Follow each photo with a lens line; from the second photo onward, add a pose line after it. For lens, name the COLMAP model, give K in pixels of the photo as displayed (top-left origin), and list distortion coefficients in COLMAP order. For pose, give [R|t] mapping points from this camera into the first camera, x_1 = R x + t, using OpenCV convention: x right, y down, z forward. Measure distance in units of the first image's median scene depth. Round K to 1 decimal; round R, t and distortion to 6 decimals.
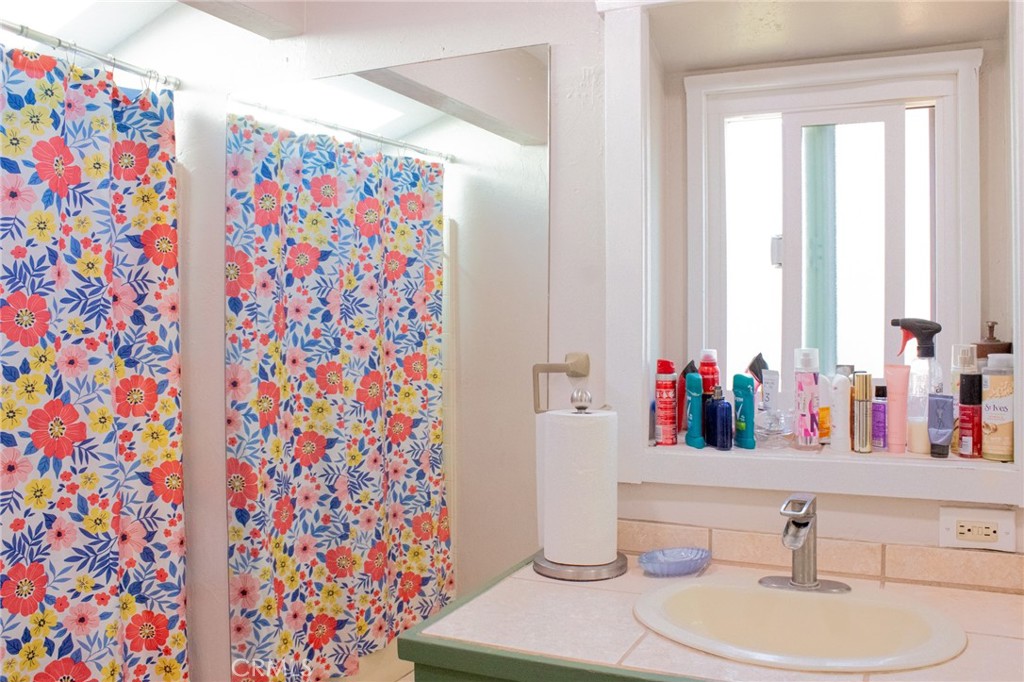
lens RADIAL K [[861.5, 0, 512.0], [0, 861.5, 341.0], [0, 0, 1]] dist [-0.172933, 0.160170]
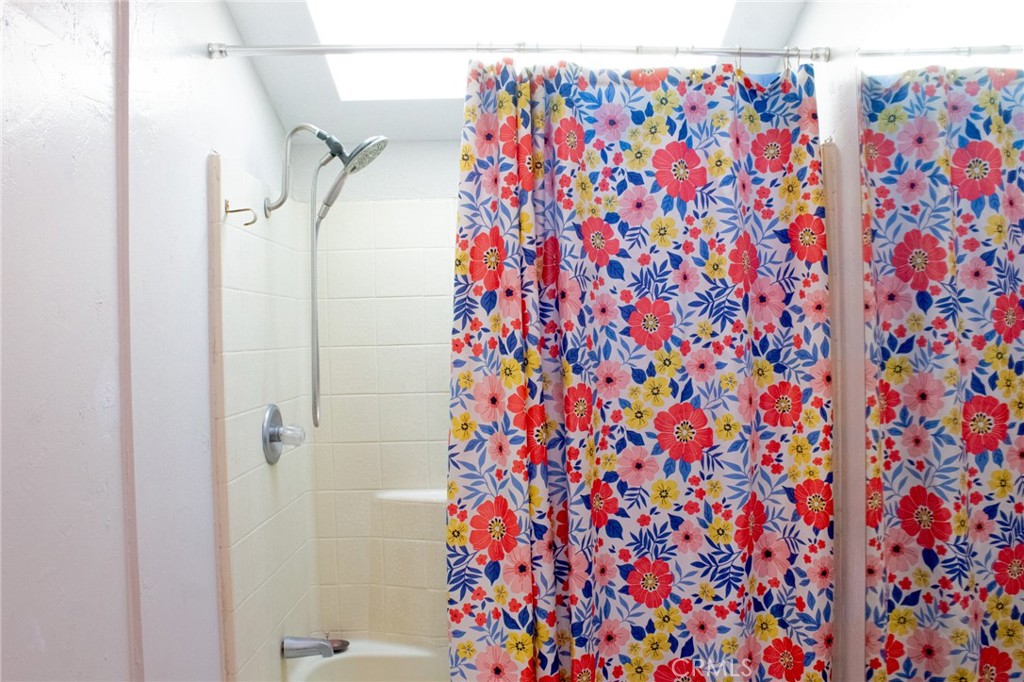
lens RADIAL K [[861.5, 0, 512.0], [0, 861.5, 341.0], [0, 0, 1]] dist [-0.172933, 0.160170]
pose [[0.433703, 0.000323, -0.901056, 0.262150], [0.001614, 0.999998, 0.001135, -0.005439], [0.901054, -0.001946, 0.433702, 0.328228]]
